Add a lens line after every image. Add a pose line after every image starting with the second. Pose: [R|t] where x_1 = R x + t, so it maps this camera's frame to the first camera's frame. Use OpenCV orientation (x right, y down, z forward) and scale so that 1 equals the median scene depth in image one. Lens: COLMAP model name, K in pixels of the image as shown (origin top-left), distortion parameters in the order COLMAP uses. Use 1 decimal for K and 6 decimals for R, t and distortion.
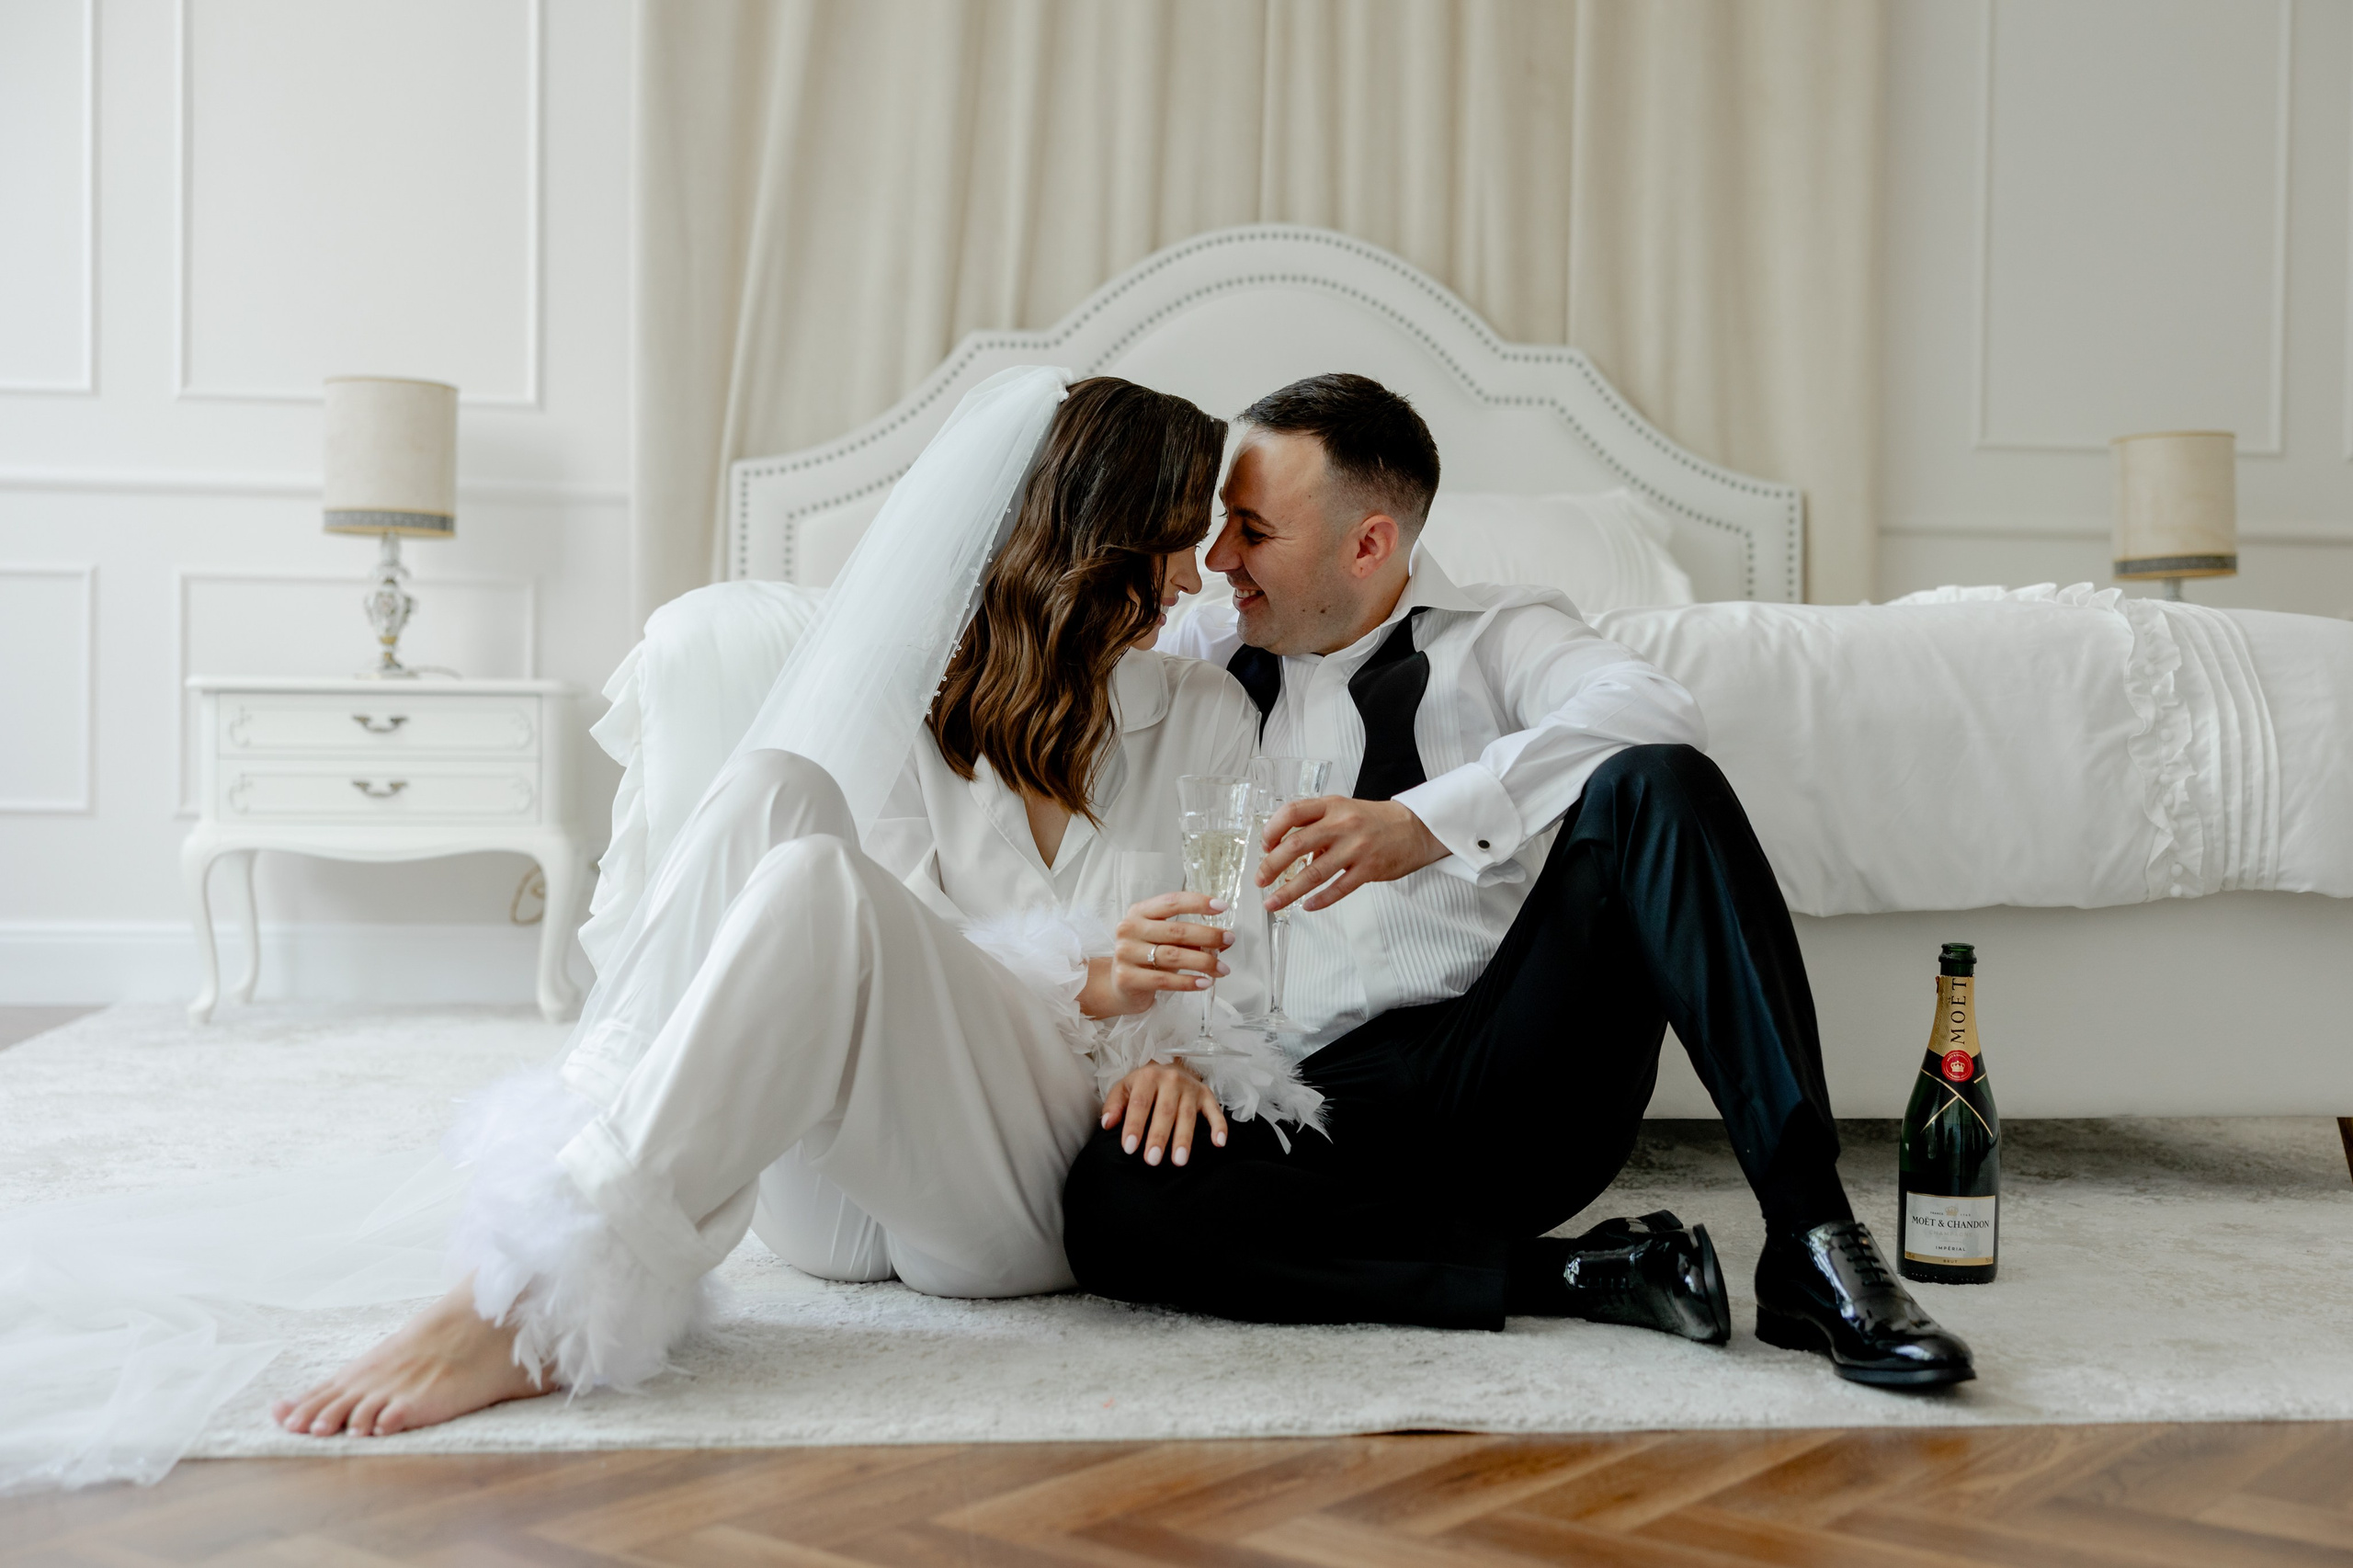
lens RADIAL K [[2834.2, 0, 1192.8], [0, 2834.2, 792.8], [0, 0, 1]] dist [0.007625, 0.000000]
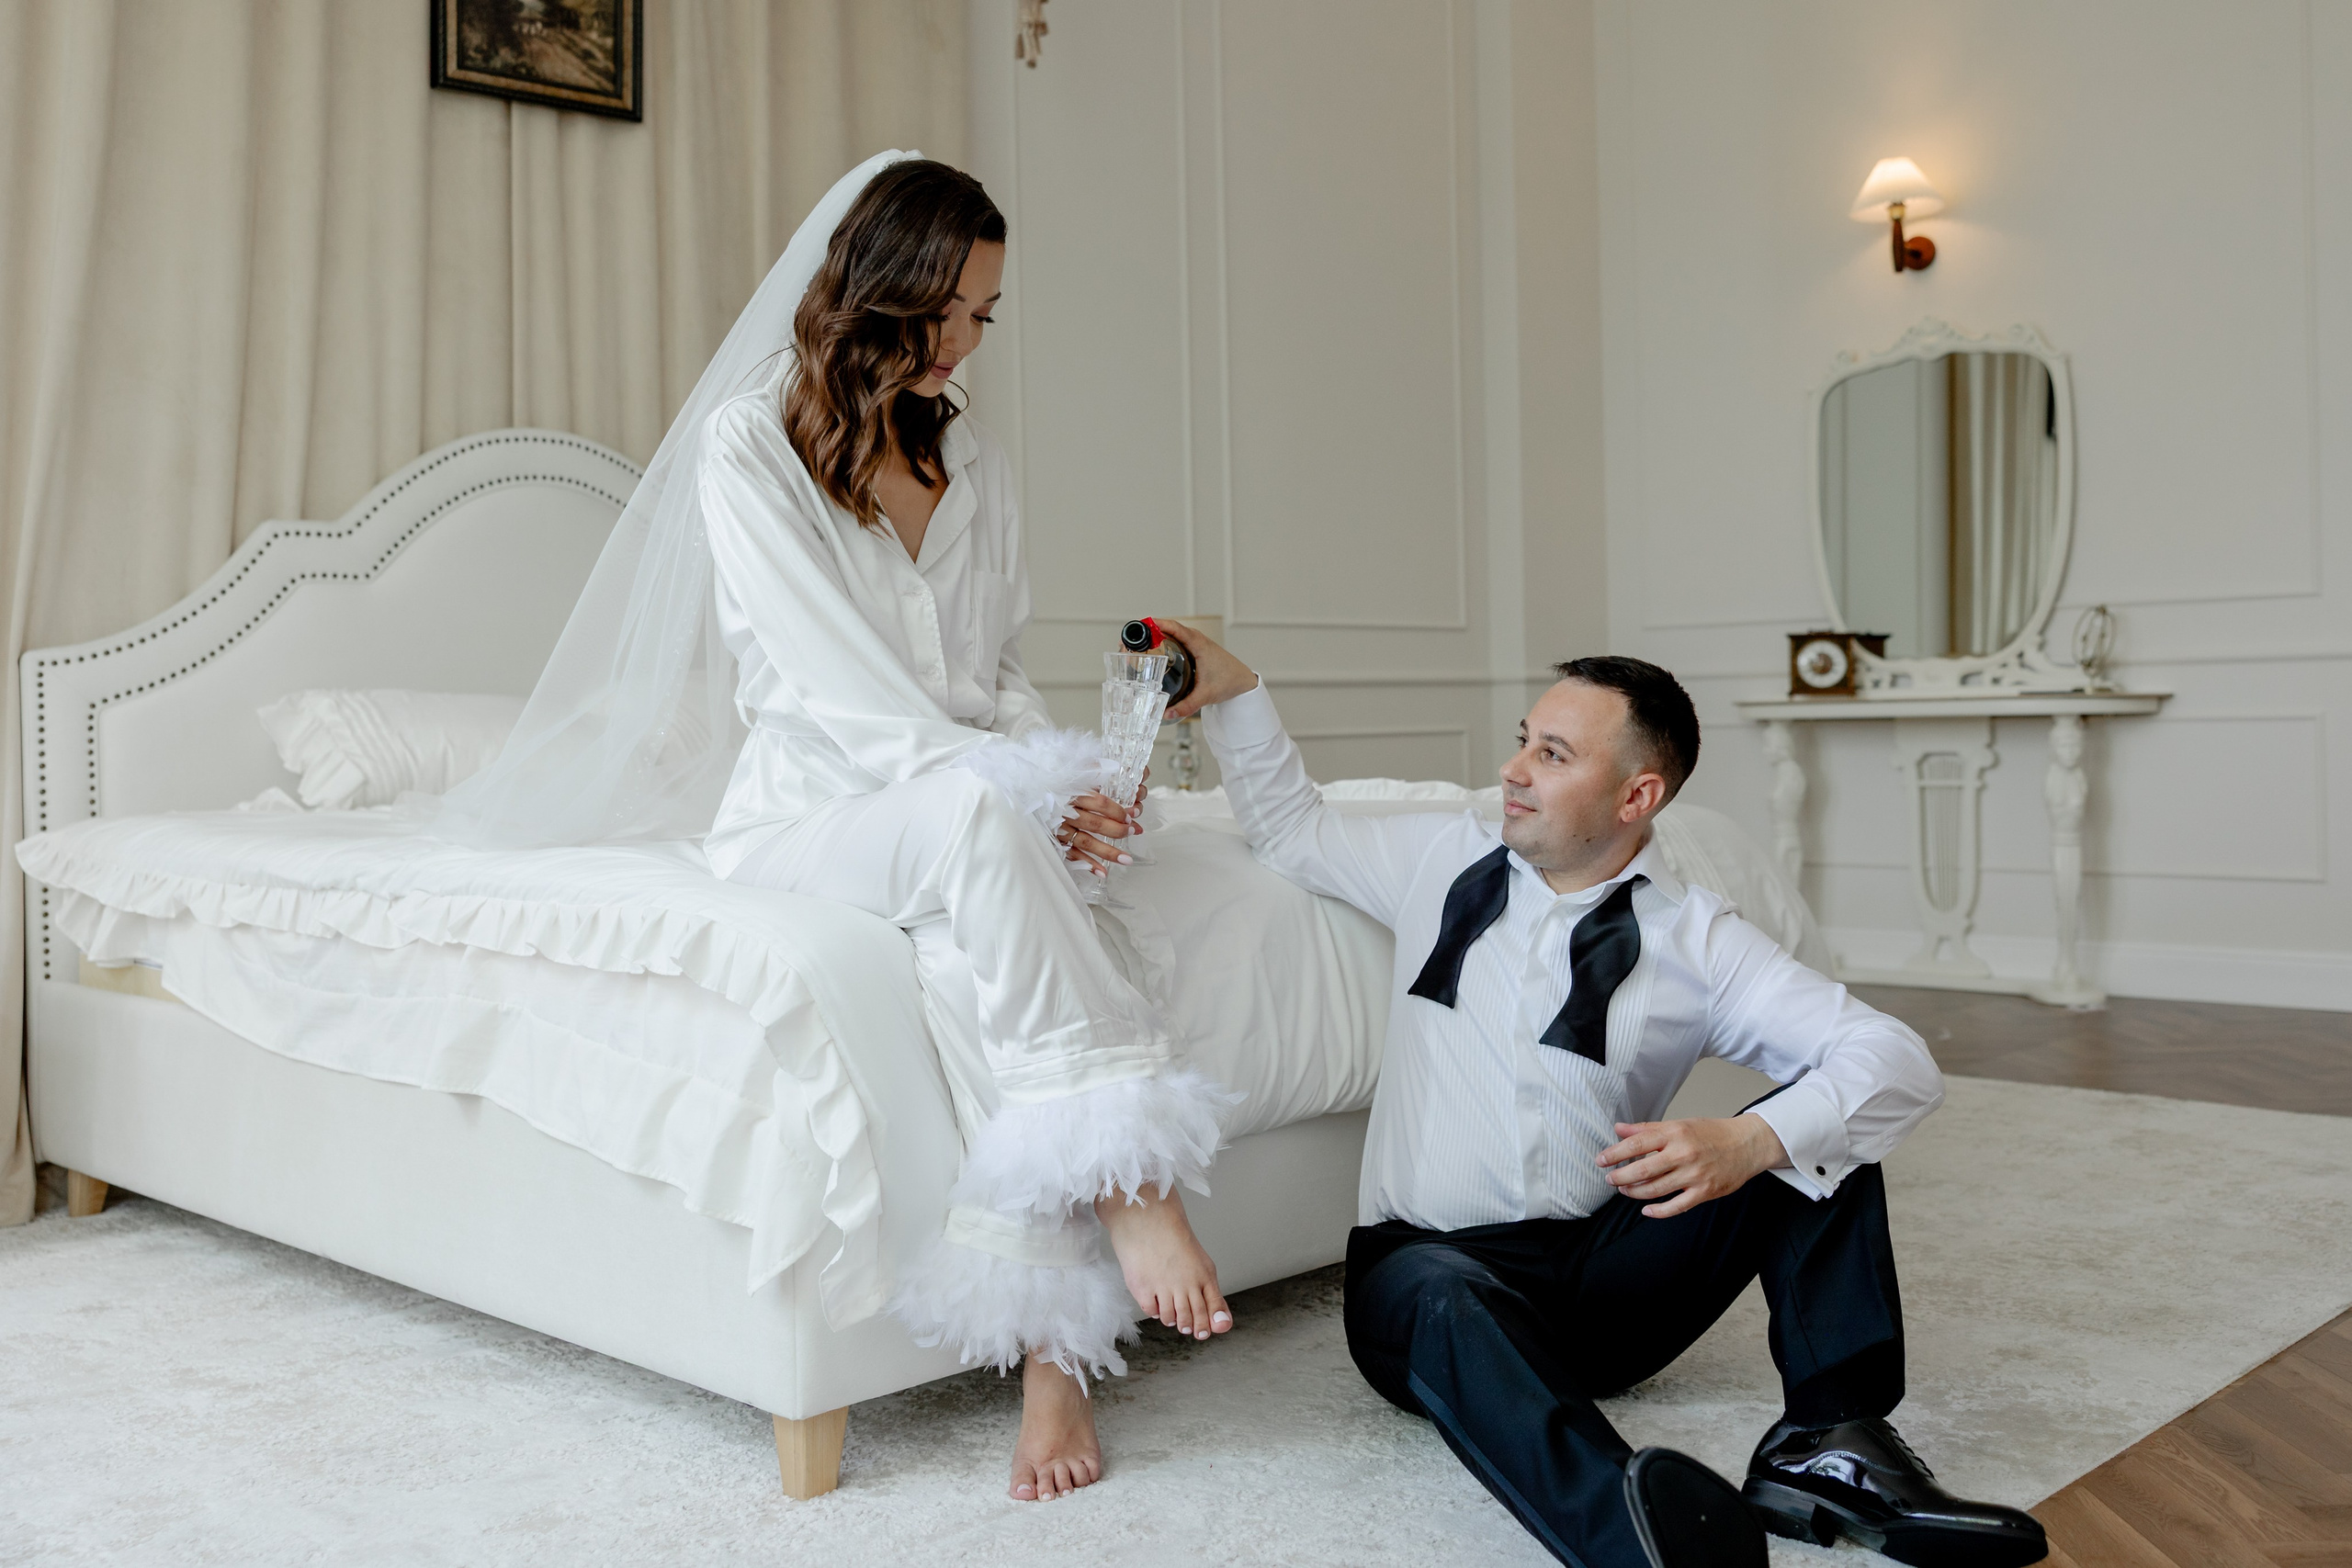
lens RADIAL K [[2232.8, 0, 1197.7], [0, 2232.8, 720.9], [0, 0, 1]] dist [0.005846, 0.000000]
pose [[0.787150, -0.031096, 0.615977, -0.327040], [0.051048, 0.998586, -0.014823, -0.063881], [-0.614646, 0.043112, 0.787624, 0.166178]]
